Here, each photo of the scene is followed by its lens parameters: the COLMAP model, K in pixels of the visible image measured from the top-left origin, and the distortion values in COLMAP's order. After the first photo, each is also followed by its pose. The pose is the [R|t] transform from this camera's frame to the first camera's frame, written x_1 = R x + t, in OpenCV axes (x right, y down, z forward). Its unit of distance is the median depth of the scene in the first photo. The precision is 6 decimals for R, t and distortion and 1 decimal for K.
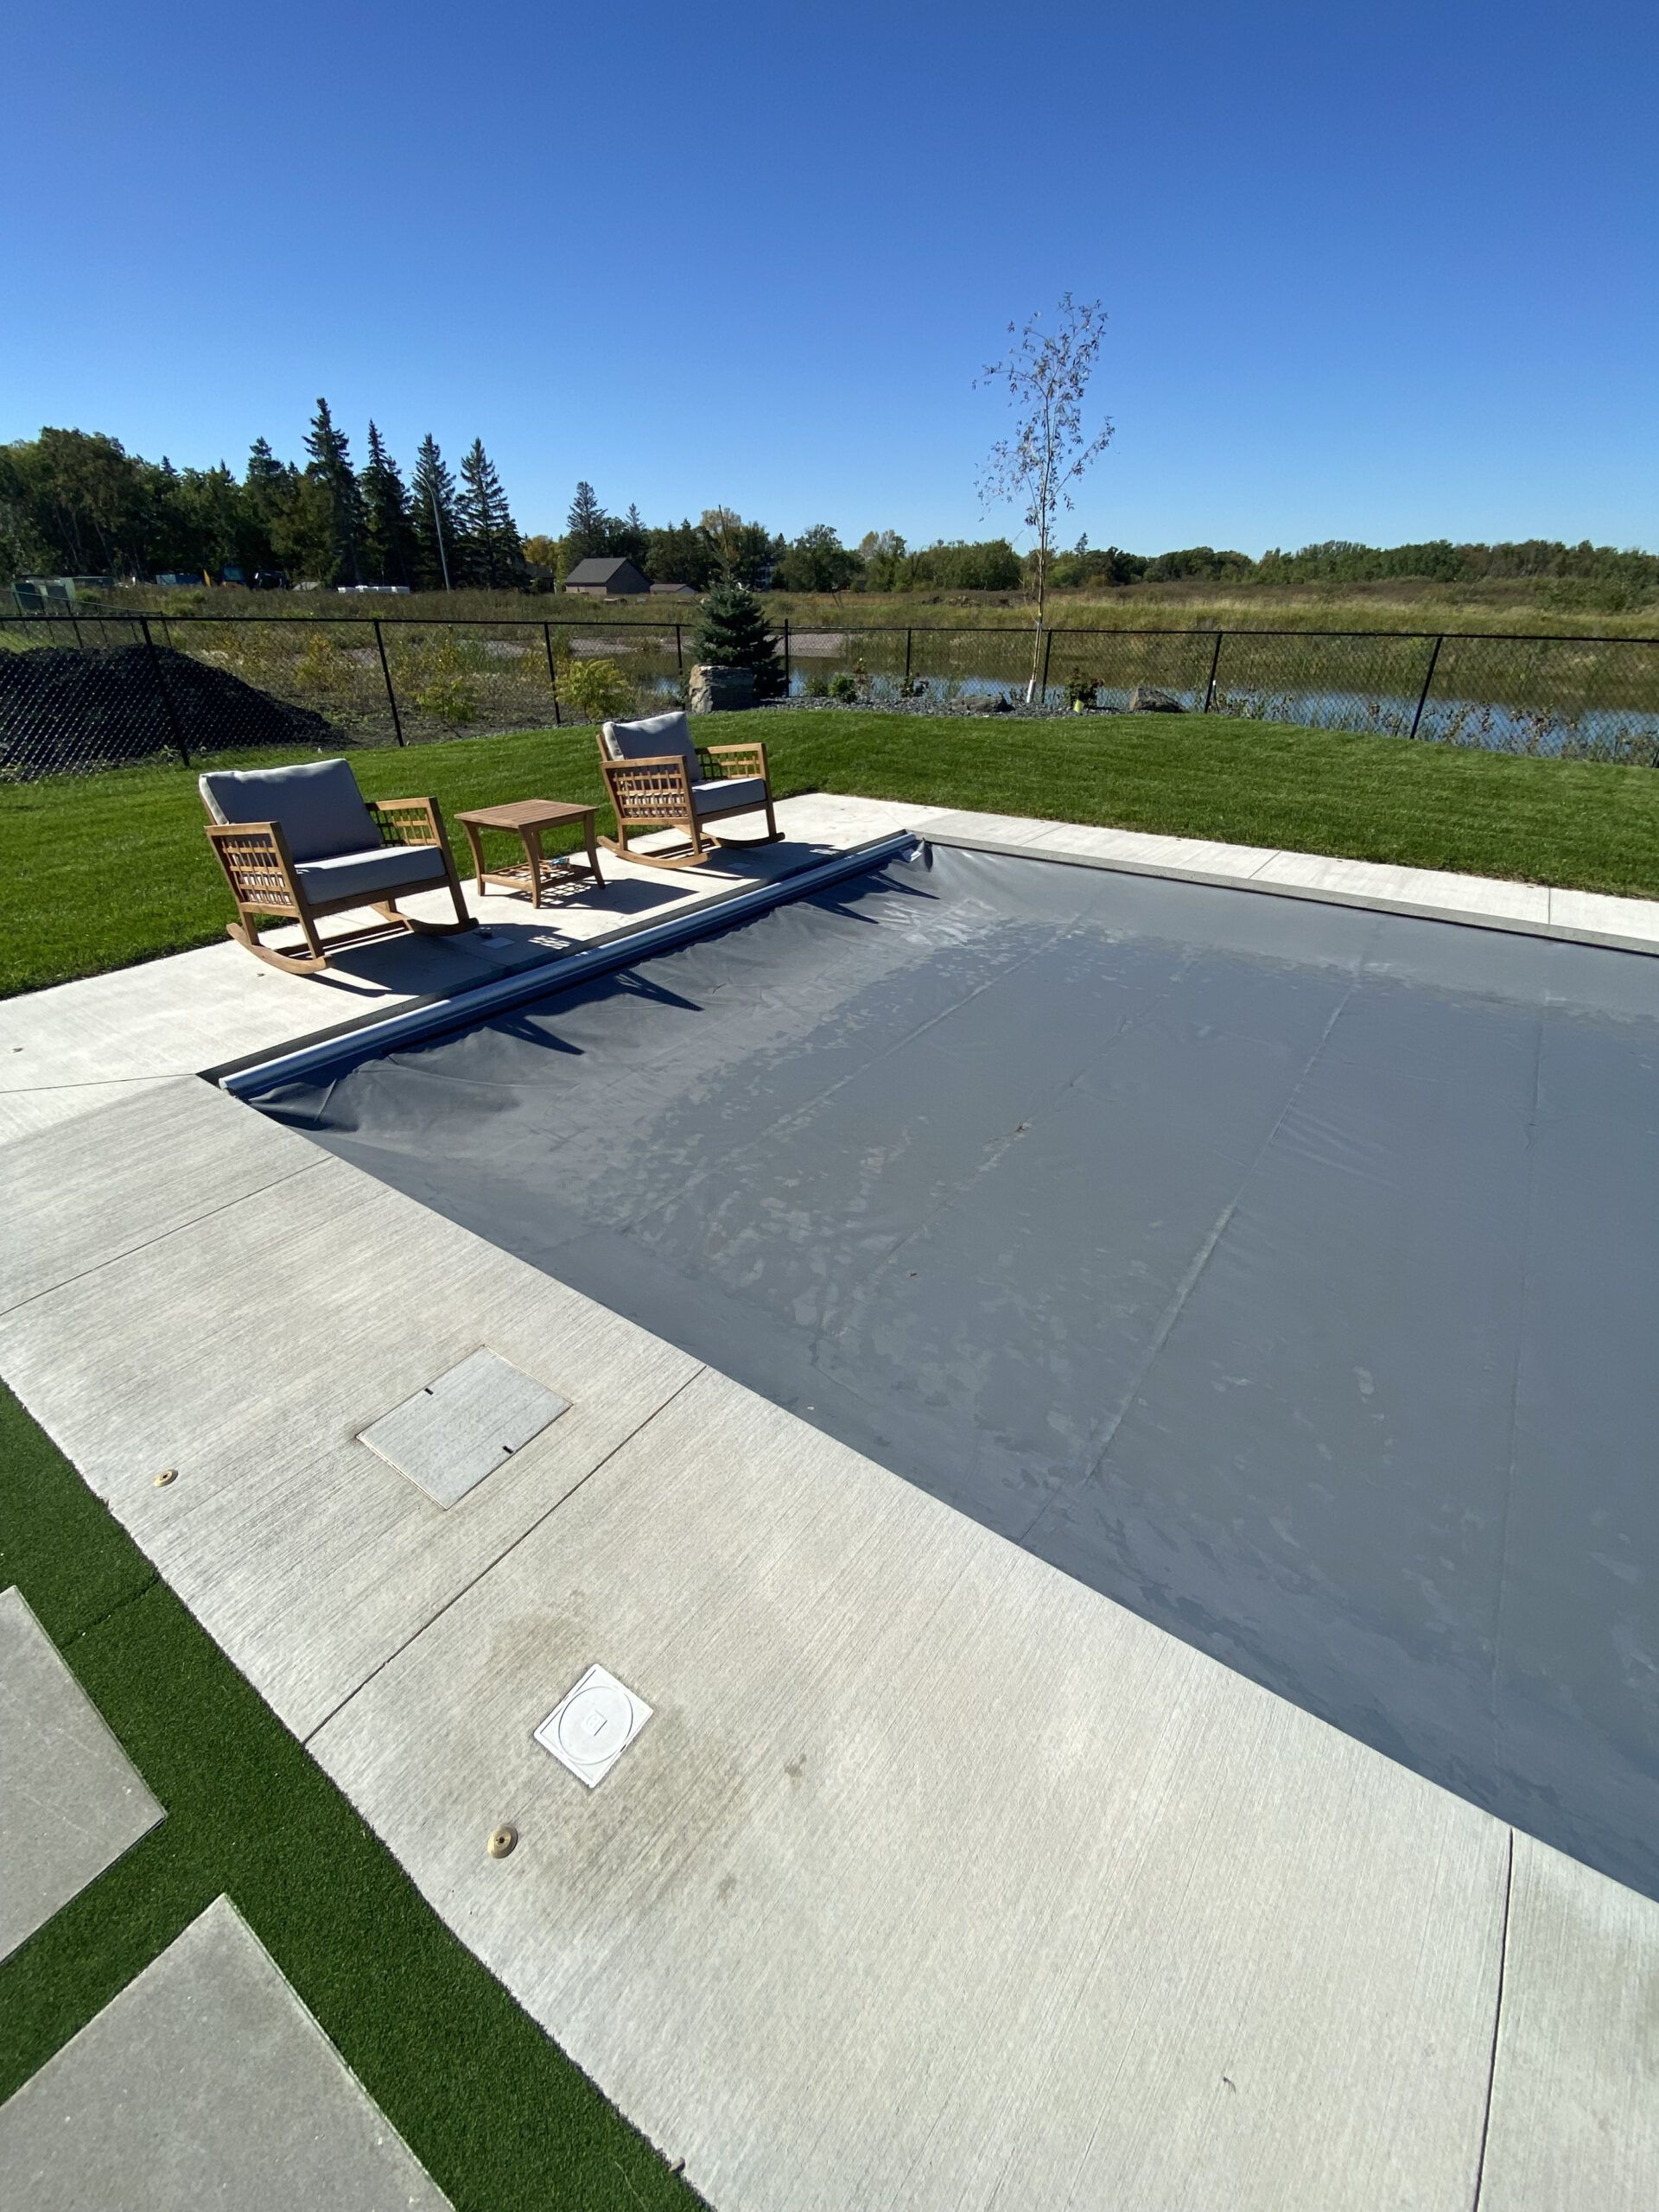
lens RADIAL K [[916.1, 0, 829.0], [0, 916.1, 1090.4], [0, 0, 1]] dist [0.013935, -0.018207]
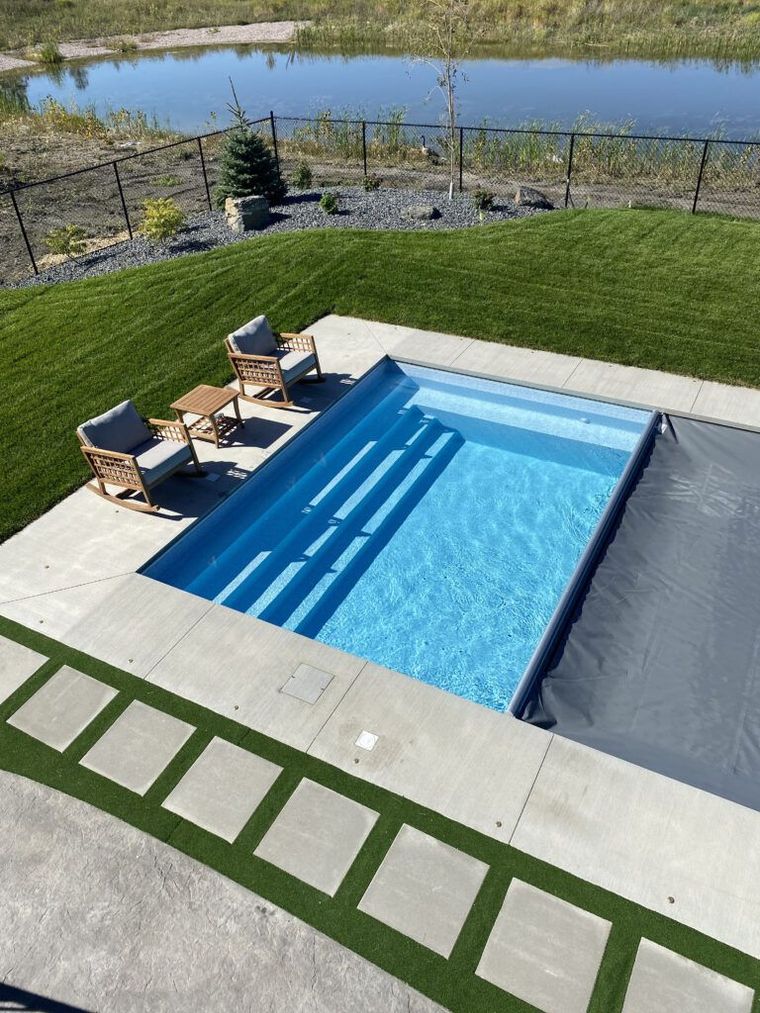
lens RADIAL K [[784.8, 0, 384.2], [0, 784.8, 487.2], [0, 0, 1]] dist [0.038129, -0.046063]
pose [[0.991379, -0.107868, 0.074375, -0.079600], [0.098161, 0.987454, 0.123687, -0.257322], [-0.086784, -0.115320, 0.989530, -0.680660]]
